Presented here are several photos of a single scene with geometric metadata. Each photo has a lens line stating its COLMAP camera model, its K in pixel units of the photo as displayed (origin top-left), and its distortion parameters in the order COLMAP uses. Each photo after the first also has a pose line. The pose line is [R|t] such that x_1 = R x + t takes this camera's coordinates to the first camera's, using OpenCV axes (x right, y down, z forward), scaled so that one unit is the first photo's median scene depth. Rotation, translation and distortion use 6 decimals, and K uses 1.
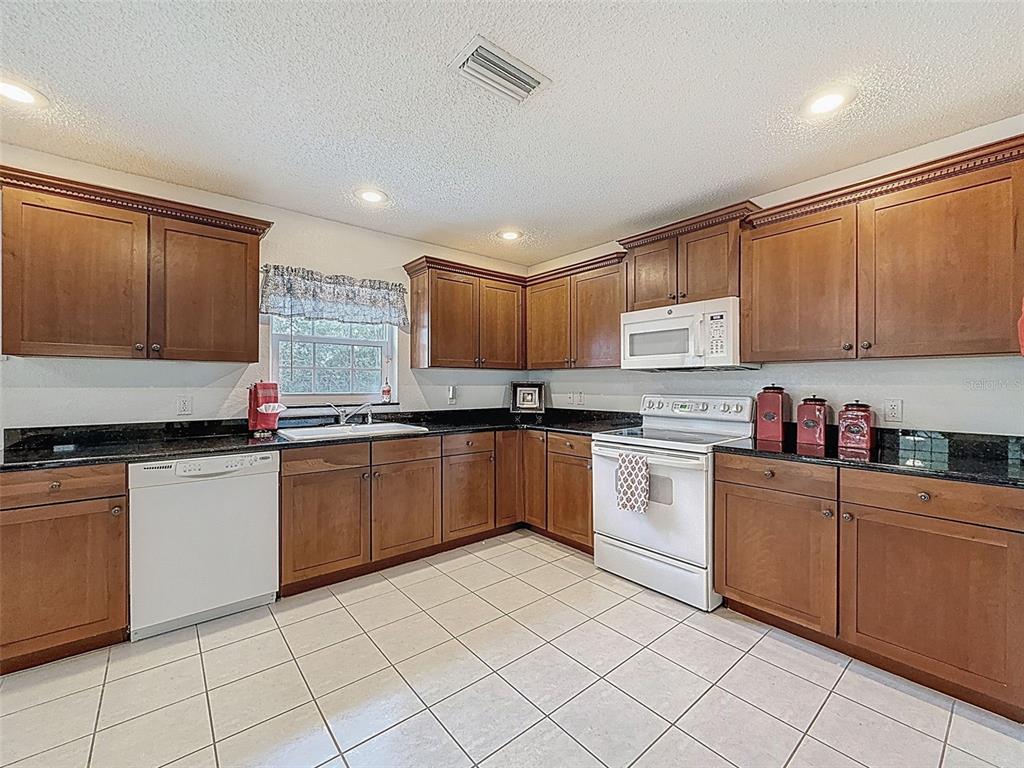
lens RADIAL K [[436.3, 0, 547.4], [0, 436.3, 384.6], [0, 0, 1]] dist [-0.001976, -0.000318]
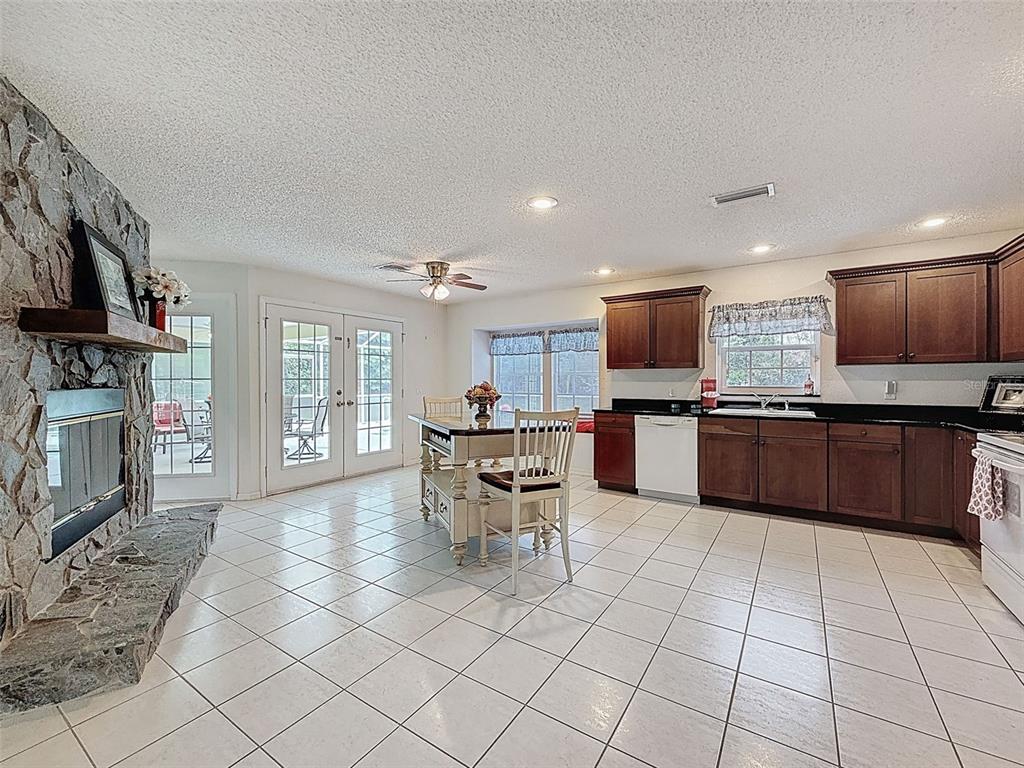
lens RADIAL K [[437.8, 0, 484.7], [0, 437.8, 382.7], [0, 0, 1]] dist [0.000414, -0.000071]
pose [[0.224049, 0.001776, -0.974576, 0.709070], [0.002091, 0.999995, 0.002303, 0.003020], [0.974576, -0.002554, 0.224044, -0.186056]]
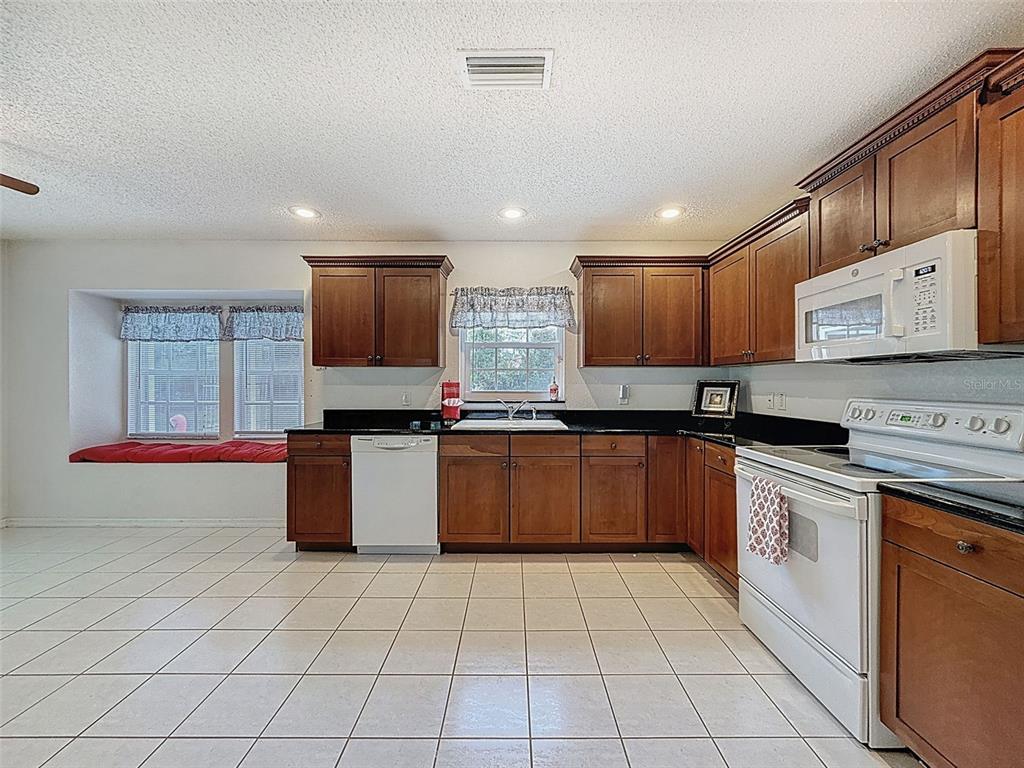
lens RADIAL K [[445.5, 0, 506.0], [0, 445.5, 385.0], [0, 0, 1]] dist [0.001587, 0.000007]
pose [[0.738949, 0.001755, -0.673759, 0.311288], [-0.000395, 0.999998, 0.002171, 0.001056], [0.673761, -0.001338, 0.738948, 0.134516]]
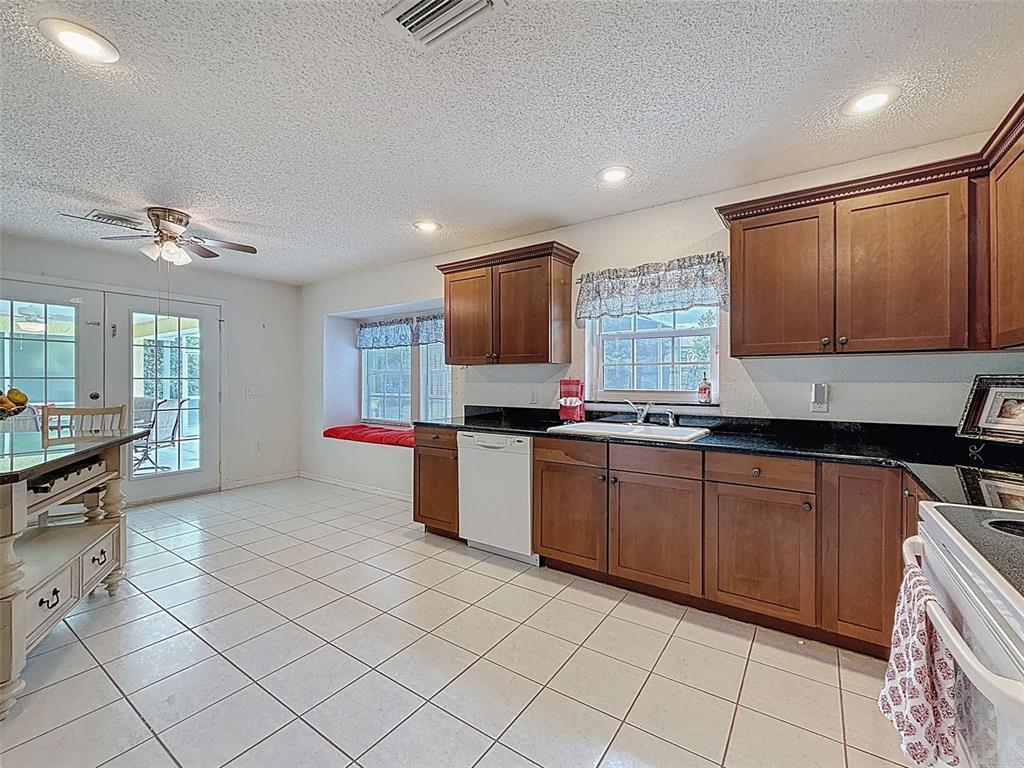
lens RADIAL K [[438.6, 0, 479.1], [0, 438.6, 381.3], [0, 0, 1]] dist [0.000843, 0.000200]
pose [[0.197081, -0.000212, -0.980387, 0.395667], [-0.000329, 1.000000, -0.000283, 0.001021], [0.980387, 0.000379, 0.197081, 0.482325]]
